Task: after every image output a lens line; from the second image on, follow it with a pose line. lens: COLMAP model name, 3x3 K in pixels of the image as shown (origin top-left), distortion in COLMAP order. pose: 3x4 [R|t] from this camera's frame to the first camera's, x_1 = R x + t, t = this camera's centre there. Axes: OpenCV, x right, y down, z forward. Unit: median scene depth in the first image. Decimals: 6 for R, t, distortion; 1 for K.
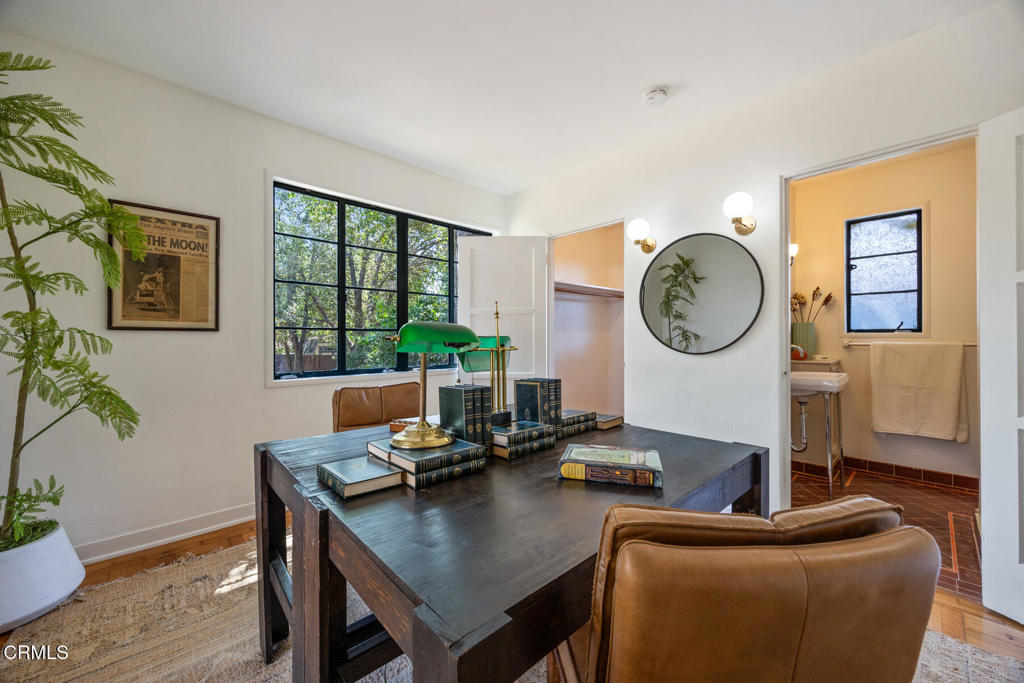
lens RADIAL K [[390.9, 0, 512.0], [0, 390.9, 341.5], [0, 0, 1]] dist [-0.005629, 0.000119]
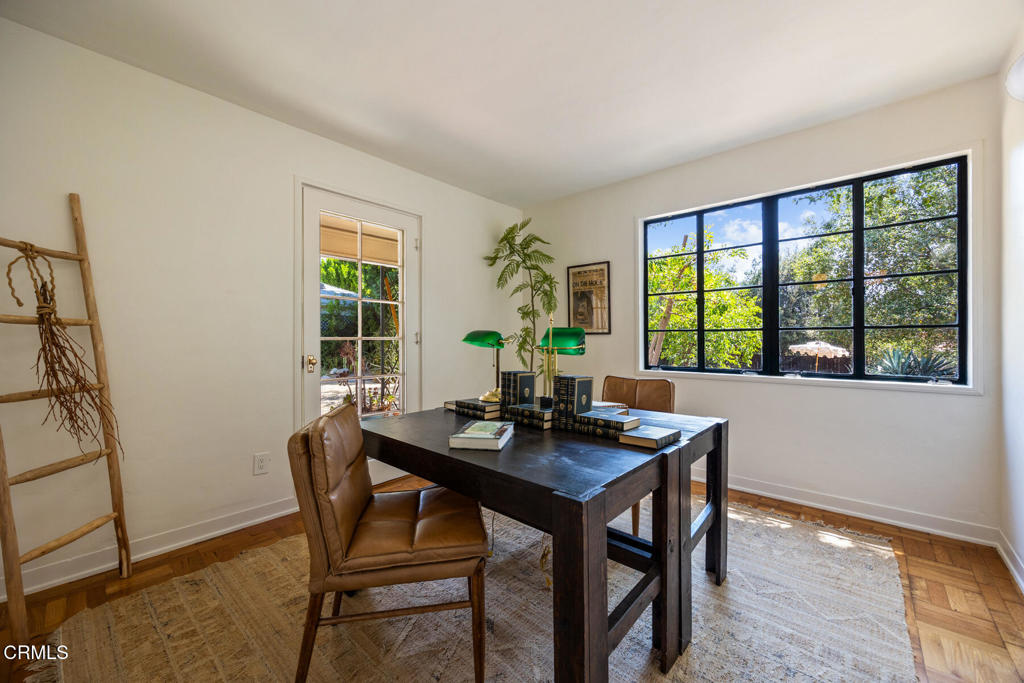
lens RADIAL K [[390.9, 0, 512.0], [0, 390.9, 341.5], [0, 0, 1]] dist [-0.005629, 0.000119]
pose [[0.092545, 0.001851, -0.995707, 0.663755], [-0.002513, 0.999996, 0.001625, -0.000110], [0.995705, 0.002352, 0.092549, 0.419847]]
